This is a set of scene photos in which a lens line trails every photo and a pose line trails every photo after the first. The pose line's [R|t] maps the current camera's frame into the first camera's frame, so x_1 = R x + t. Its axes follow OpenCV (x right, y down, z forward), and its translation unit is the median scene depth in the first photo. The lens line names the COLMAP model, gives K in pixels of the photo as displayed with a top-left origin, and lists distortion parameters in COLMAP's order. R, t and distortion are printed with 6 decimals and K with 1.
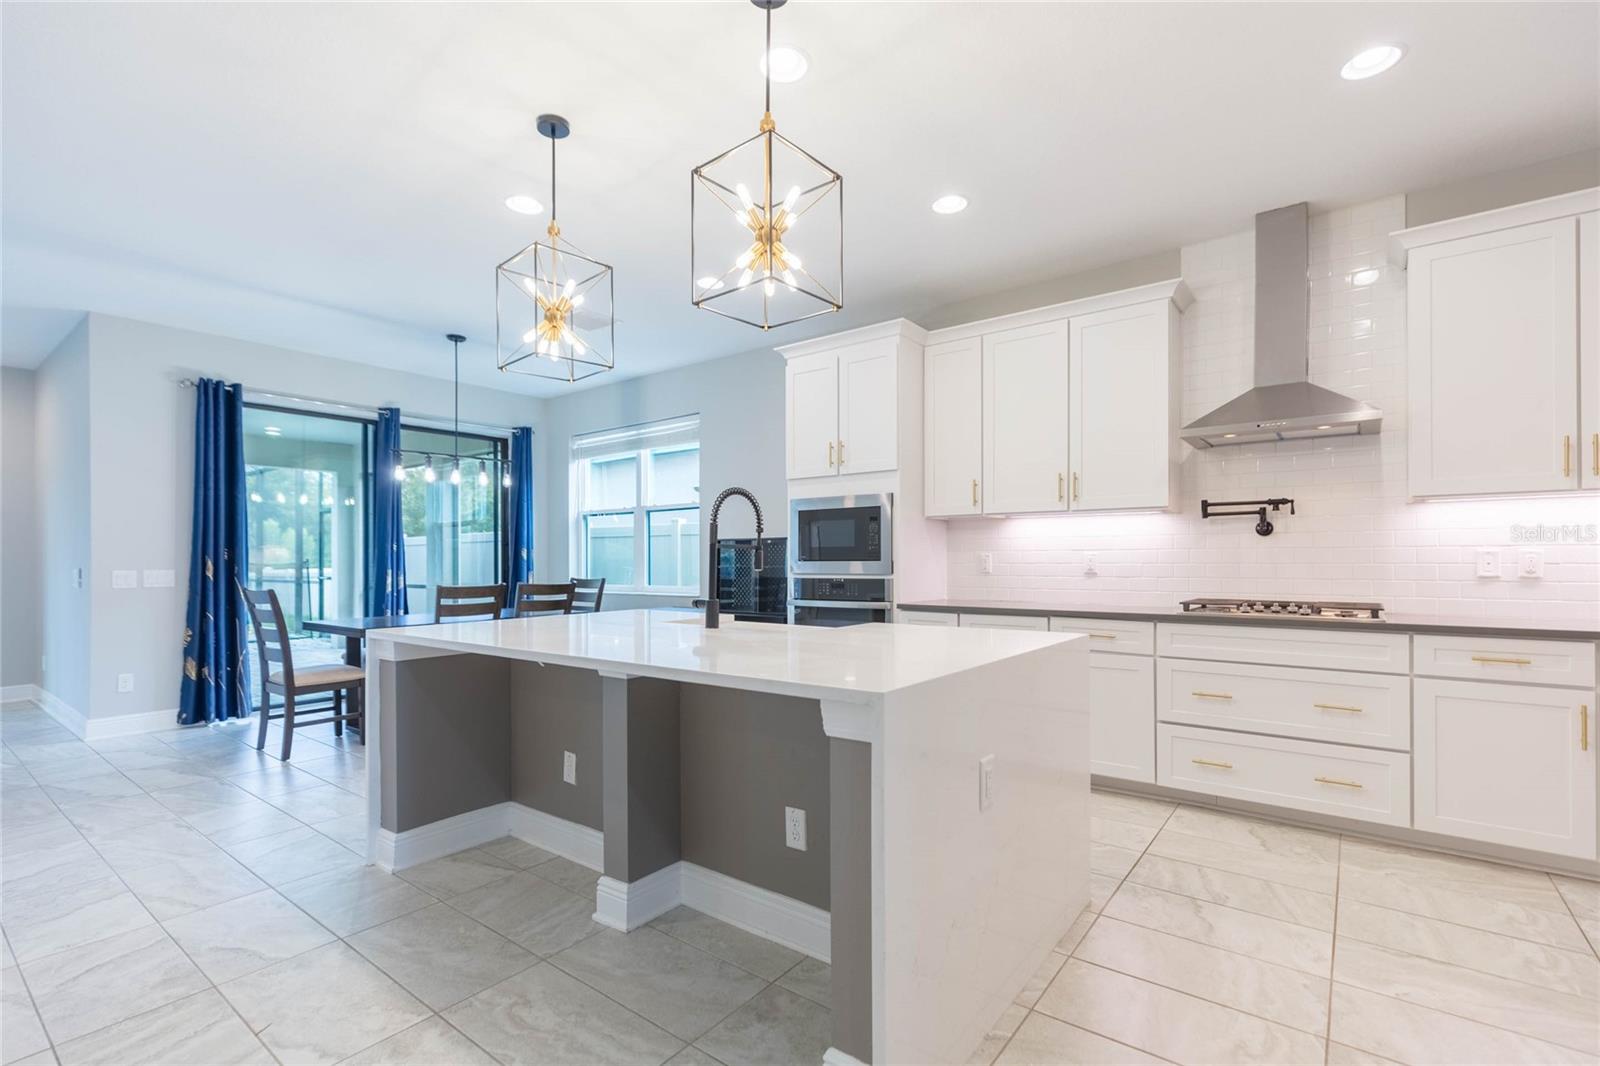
lens RADIAL K [[720.5, 0, 799.8], [0, 720.5, 554.8], [0, 0, 1]] dist [-0.001050, 0.000479]
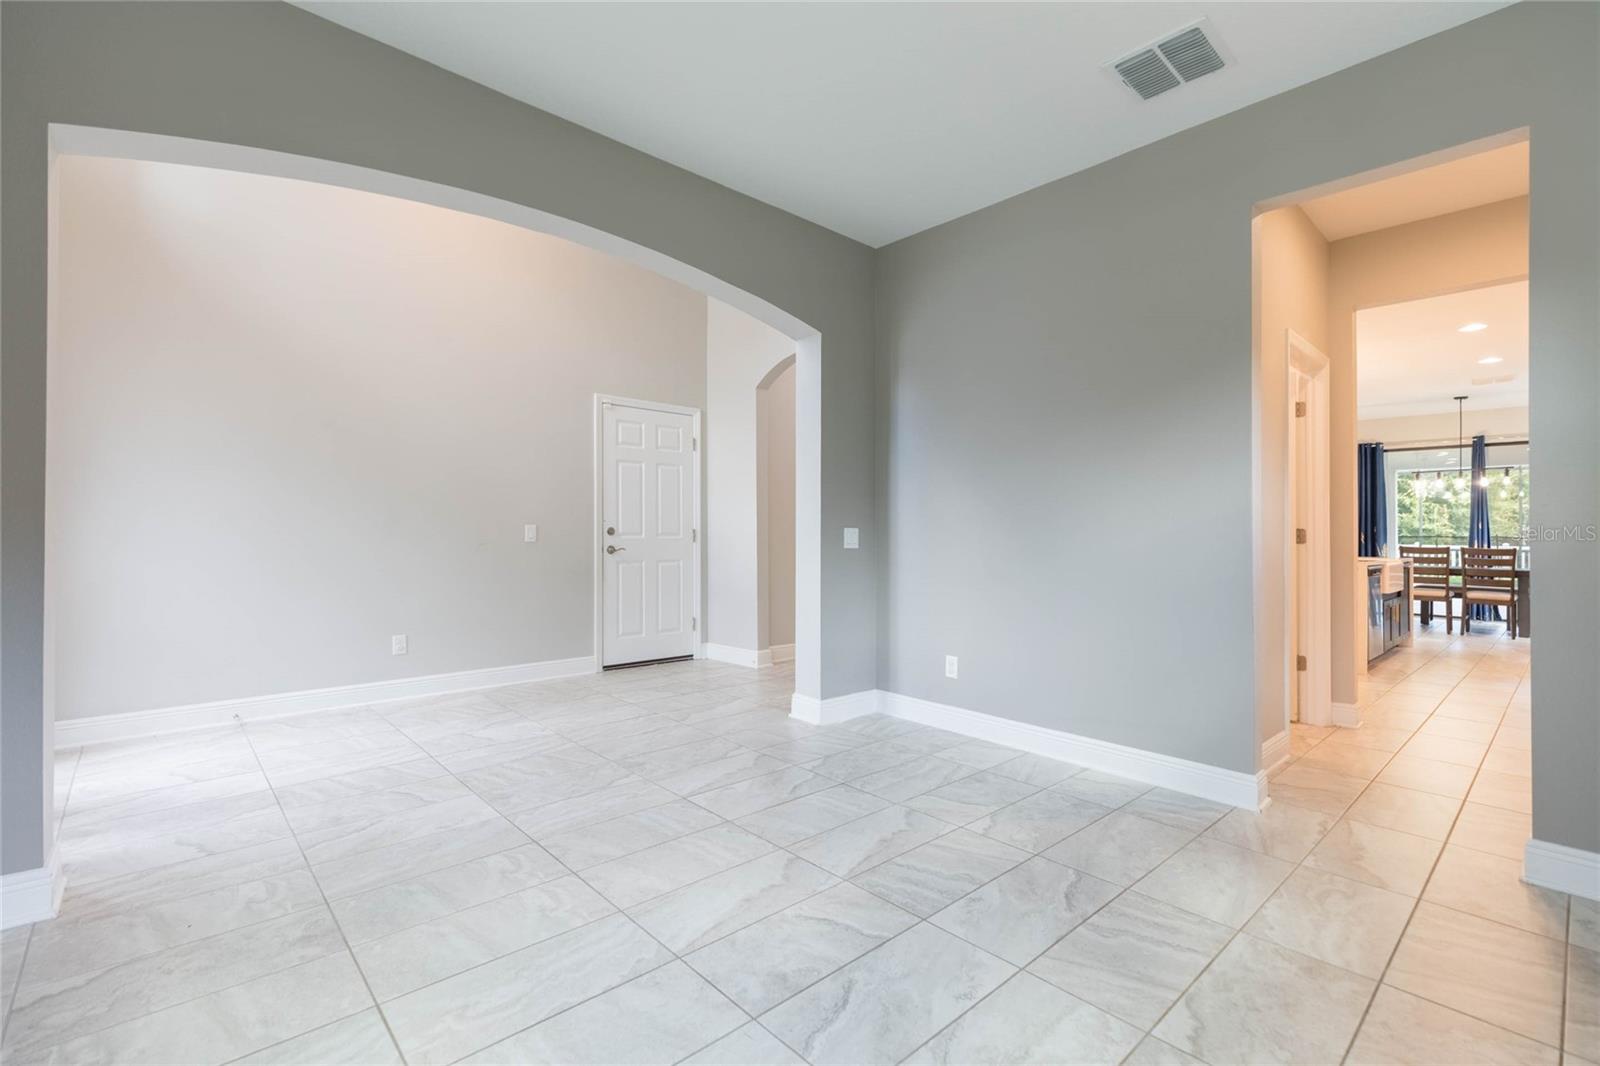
lens RADIAL K [[720.5, 0, 819.8], [0, 720.5, 534.5], [0, 0, 1]] dist [-0.001050, 0.000479]
pose [[-0.159814, 0.004830, -0.987135, 1.445034], [-0.001715, 0.999985, 0.005170, 0.004401], [0.987146, 0.002519, -0.159803, -0.188712]]
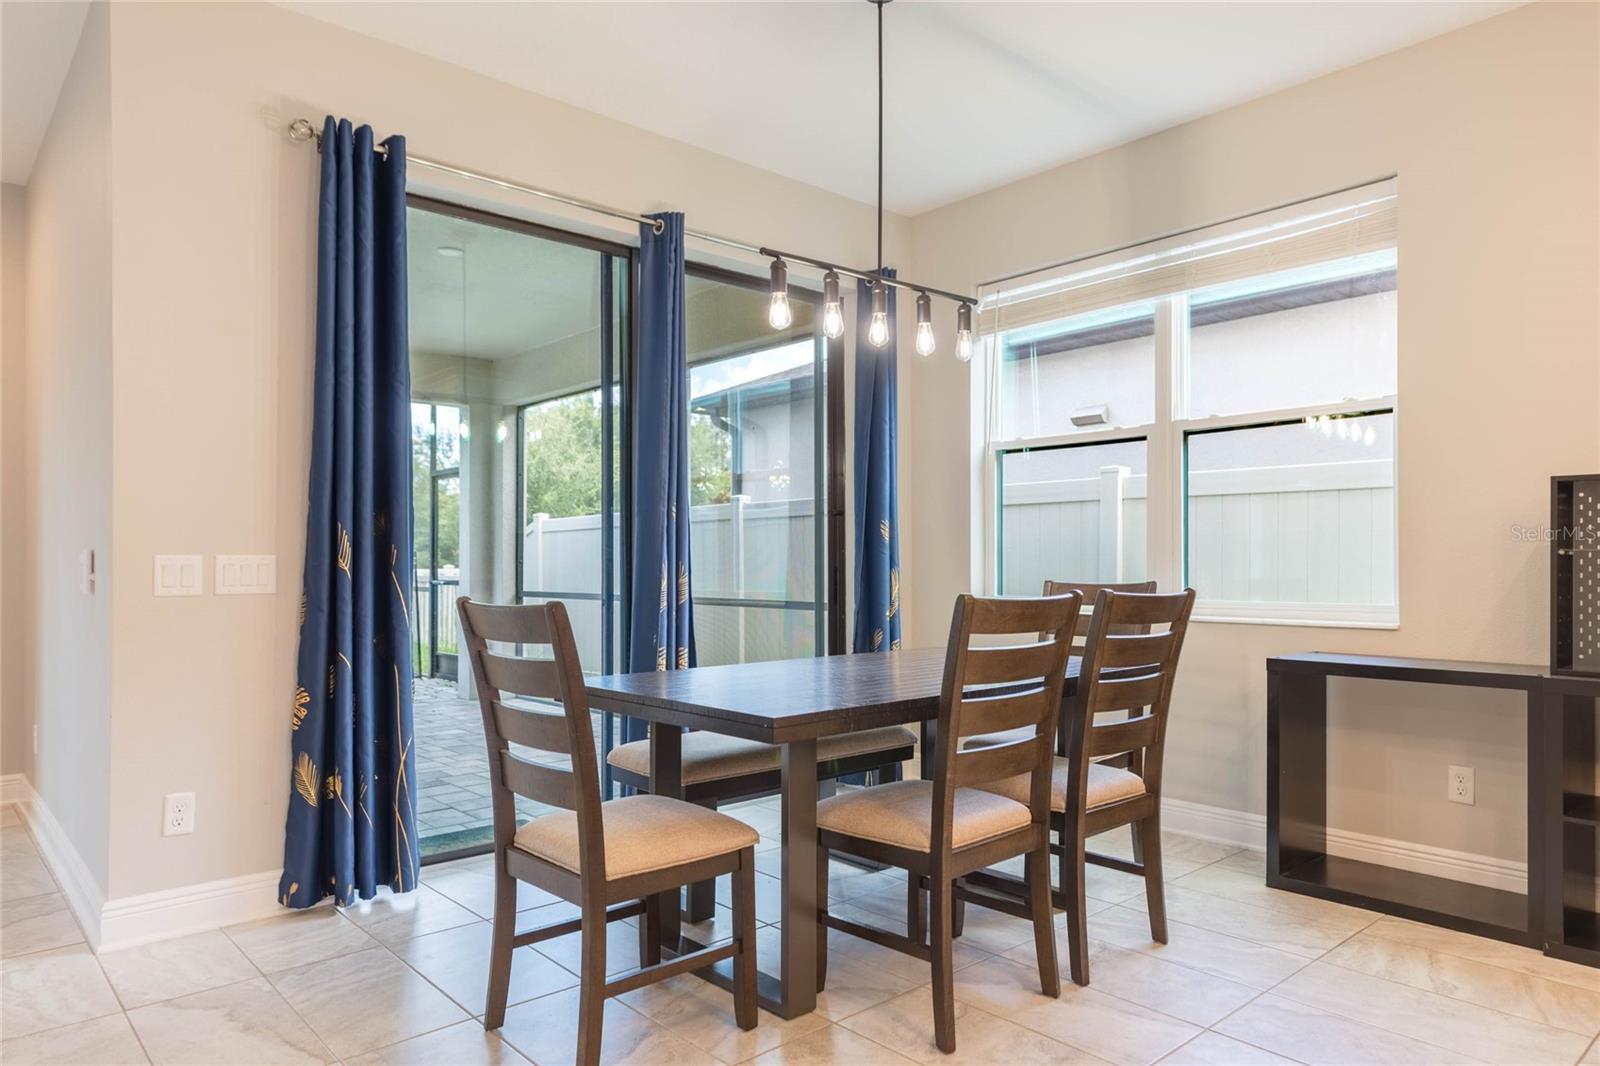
lens RADIAL K [[1028.0, 0, 796.4], [0, 1028.0, 552.7], [0, 0, 1]] dist [0.002715, -0.000594]
pose [[0.981195, 0.000651, -0.193016, -0.429269], [-0.001336, 0.999993, -0.003420, 0.021148], [0.193012, 0.003613, 0.981190, 0.439191]]
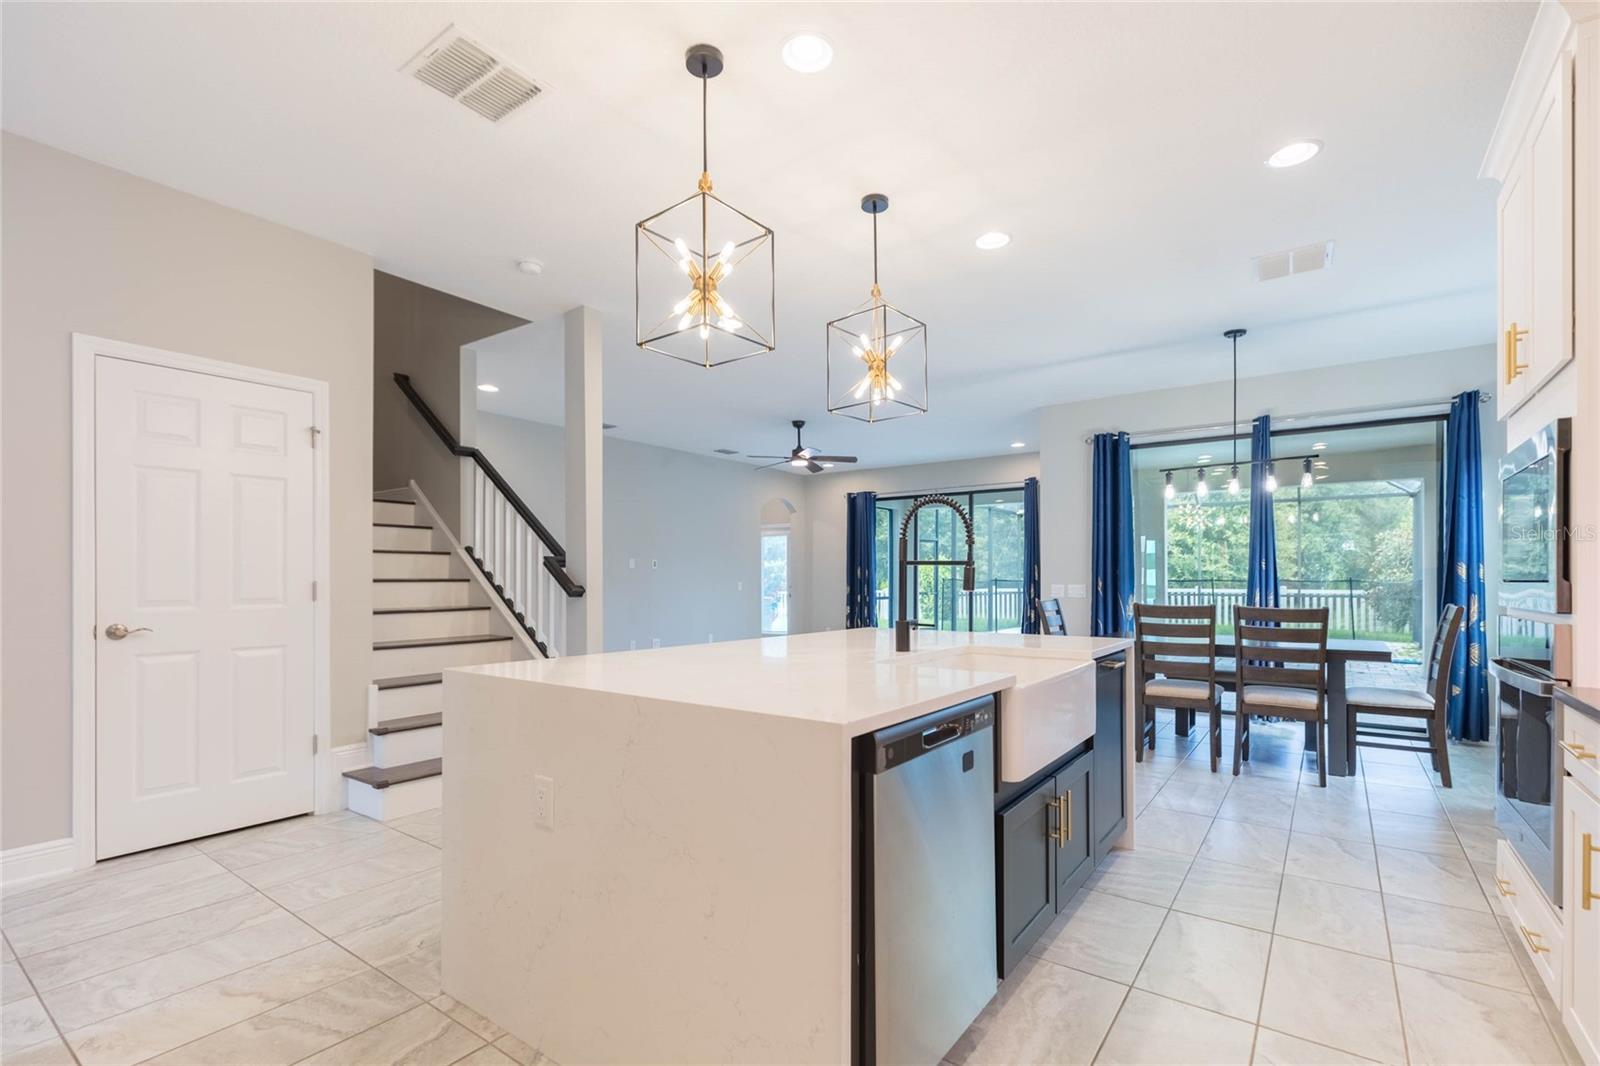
lens RADIAL K [[720.5, 0, 824.2], [0, 720.5, 586.5], [0, 0, 1]] dist [-0.001050, 0.000479]
pose [[0.041113, 0.015970, -0.999027, 0.431147], [0.003447, 0.999864, 0.016125, 0.002300], [0.999149, -0.004107, 0.041052, 0.467060]]
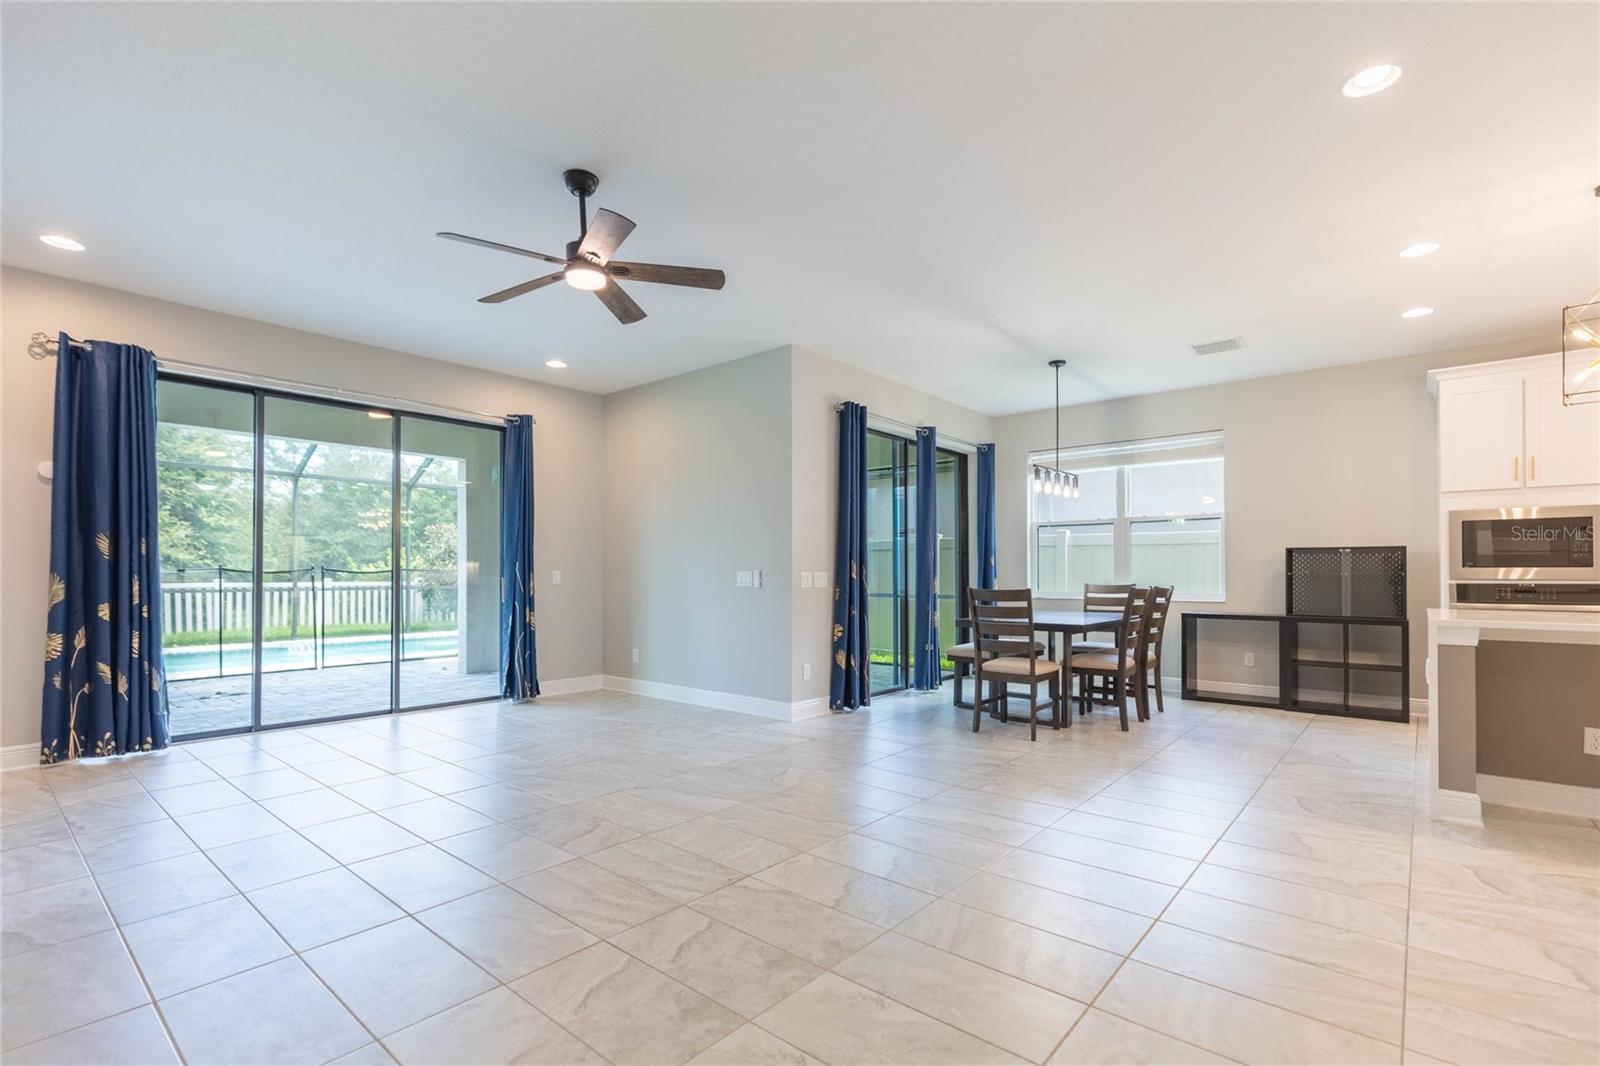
lens RADIAL K [[720.5, 0, 806.0], [0, 720.5, 563.0], [0, 0, 1]] dist [-0.001050, 0.000479]
pose [[0.997962, 0.006820, -0.063440, -0.824763], [-0.007477, 0.999921, -0.010123, 0.018057], [0.063366, 0.010577, 0.997934, -0.123102]]
